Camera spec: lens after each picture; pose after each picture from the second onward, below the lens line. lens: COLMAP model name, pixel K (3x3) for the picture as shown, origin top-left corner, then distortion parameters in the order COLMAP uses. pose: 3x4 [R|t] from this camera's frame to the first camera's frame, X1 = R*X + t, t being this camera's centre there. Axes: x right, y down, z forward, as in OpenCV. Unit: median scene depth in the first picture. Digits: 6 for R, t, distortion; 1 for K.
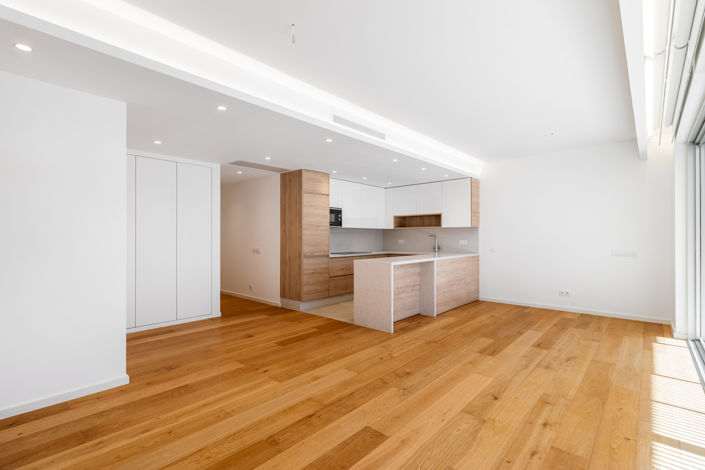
lens RADIAL K [[326.9, 0, 352.5], [0, 326.9, 235.0], [0, 0, 1]] dist [0.001437, -0.000206]
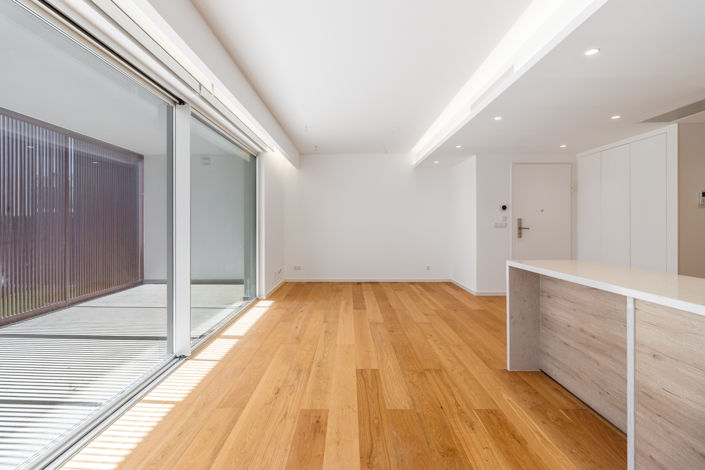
lens RADIAL K [[327.2, 0, 348.8], [0, 327.2, 222.9], [0, 0, 1]] dist [-0.001374, -0.000211]
pose [[-0.743000, 0.002372, -0.669287, 0.767087], [0.007937, 0.999955, -0.005266, 0.008986], [0.669244, -0.009225, -0.742985, 1.235737]]
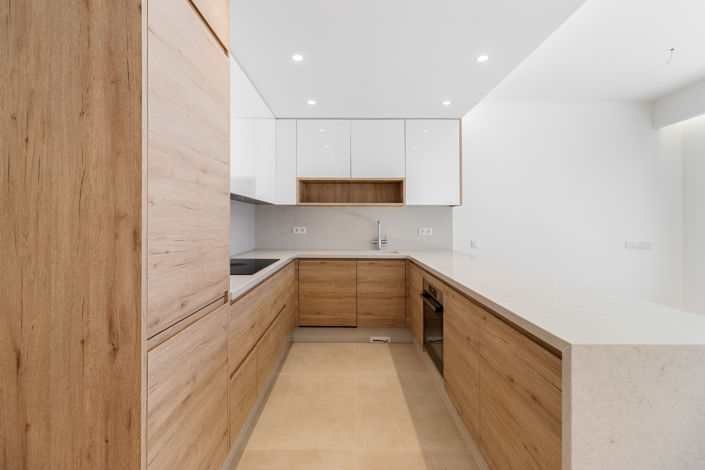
lens RADIAL K [[327.2, 0, 348.8], [0, 327.2, 222.9], [0, 0, 1]] dist [-0.001374, -0.000211]
pose [[0.749267, 0.004244, 0.662254, -0.230162], [-0.009205, 0.999950, 0.004007, 0.008546], [-0.662204, -0.009098, 0.749269, 1.019536]]
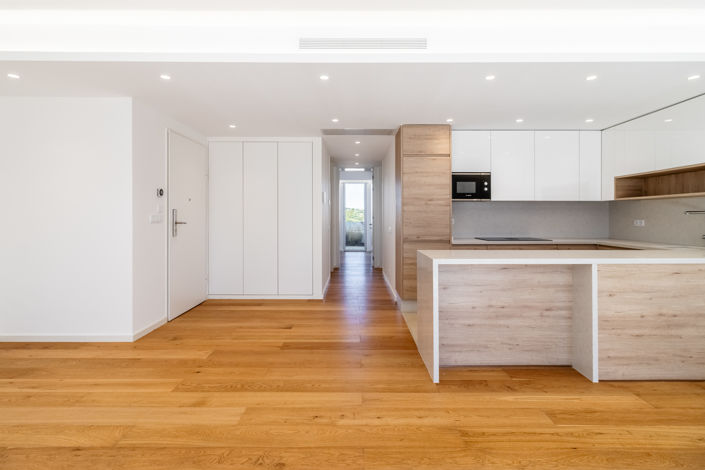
lens RADIAL K [[342.8, 0, 356.0], [0, 342.8, 215.9], [0, 0, 1]] dist [0.000513, 0.000069]
pose [[0.670883, 0.002229, -0.741560, 0.457113], [0.004227, 0.999968, 0.006830, 0.003780], [0.741551, -0.007717, 0.670852, 0.483031]]
